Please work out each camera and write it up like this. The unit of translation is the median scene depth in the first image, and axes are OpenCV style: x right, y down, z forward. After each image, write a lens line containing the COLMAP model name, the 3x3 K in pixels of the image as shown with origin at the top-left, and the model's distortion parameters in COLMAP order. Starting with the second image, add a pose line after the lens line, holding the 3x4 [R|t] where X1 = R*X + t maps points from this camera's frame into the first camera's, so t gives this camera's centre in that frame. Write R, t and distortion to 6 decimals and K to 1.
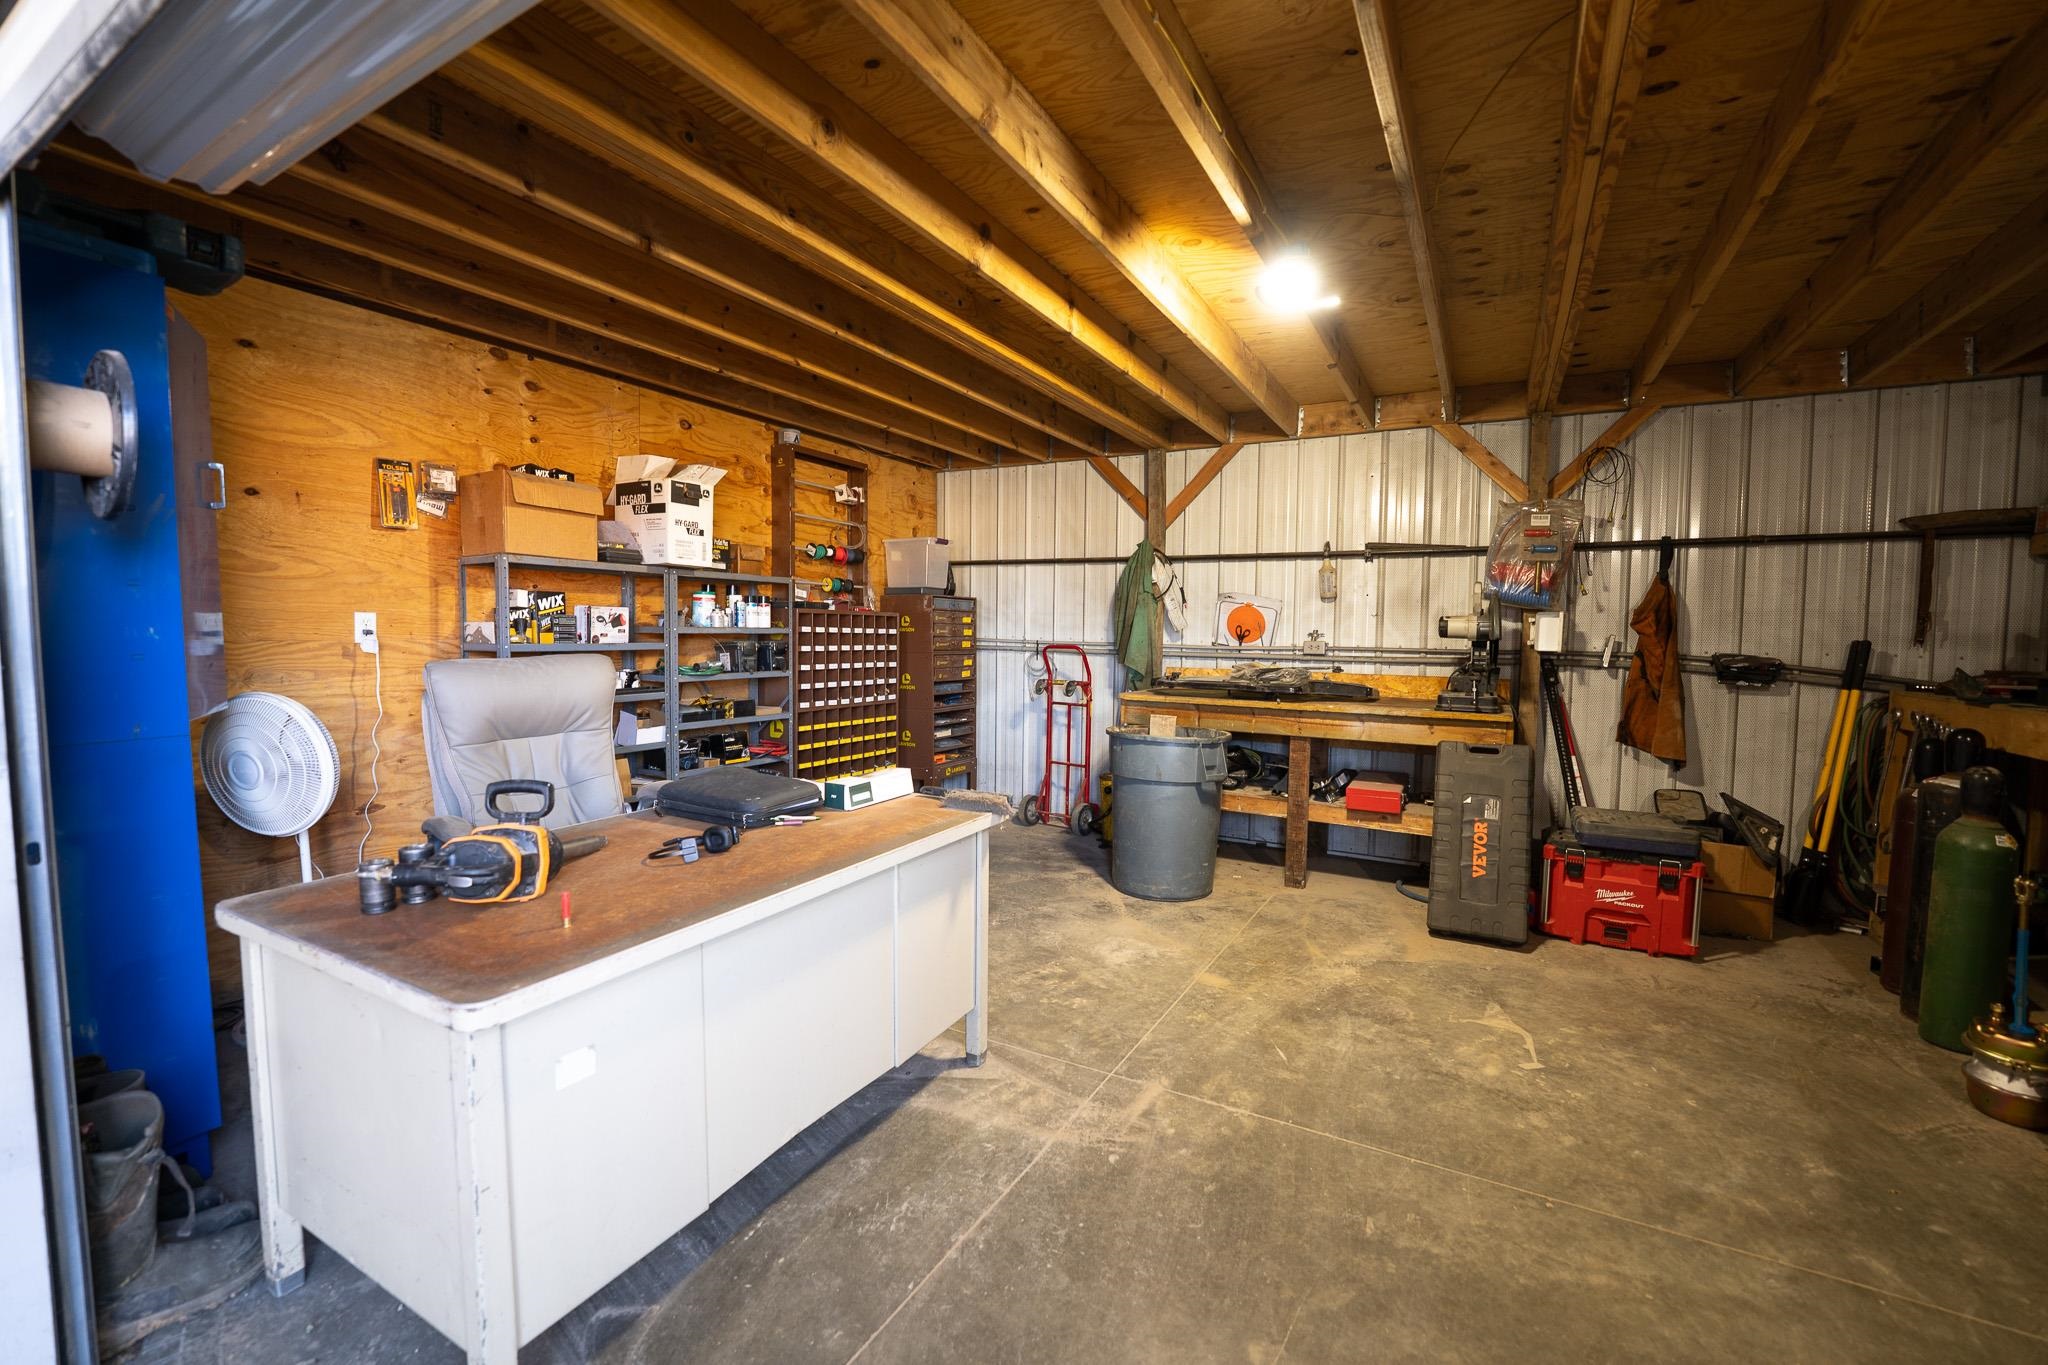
lens RADIAL K [[818.1, 0, 1024.6], [0, 818.1, 670.7], [0, 0, 1]] dist [-0.000274, 0.000264]
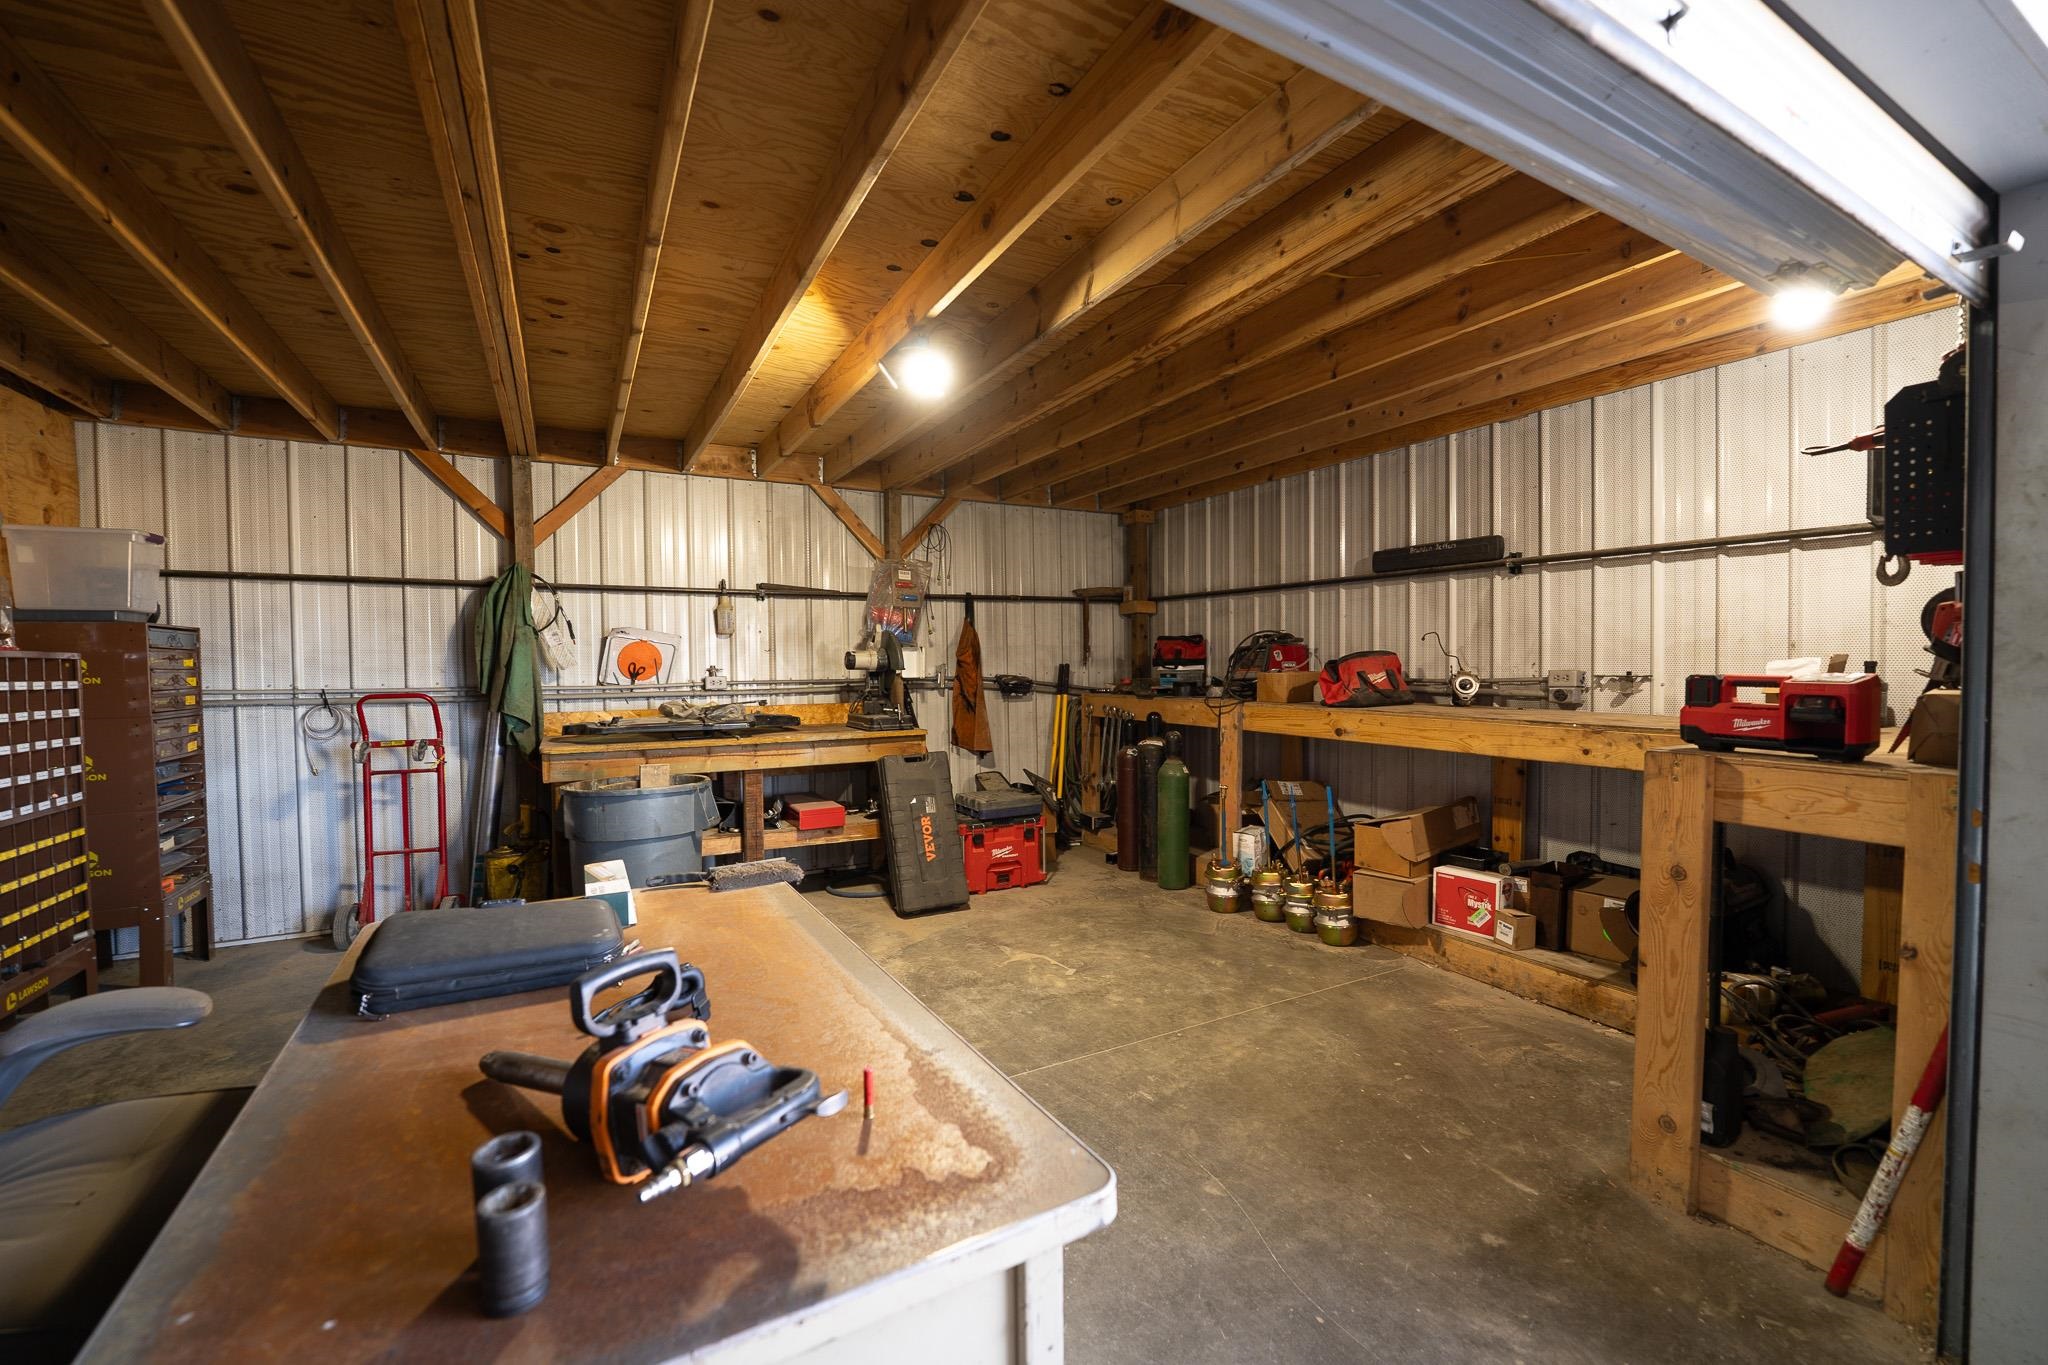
lens RADIAL K [[821.7, 0, 1019.0], [0, 821.7, 672.4], [0, 0, 1]] dist [-0.000753, 0.000038]
pose [[0.567983, -0.031289, 0.822446, -0.302844], [0.060264, 0.998176, -0.003644, -0.016582], [-0.820831, 0.051634, 0.568832, 0.126951]]
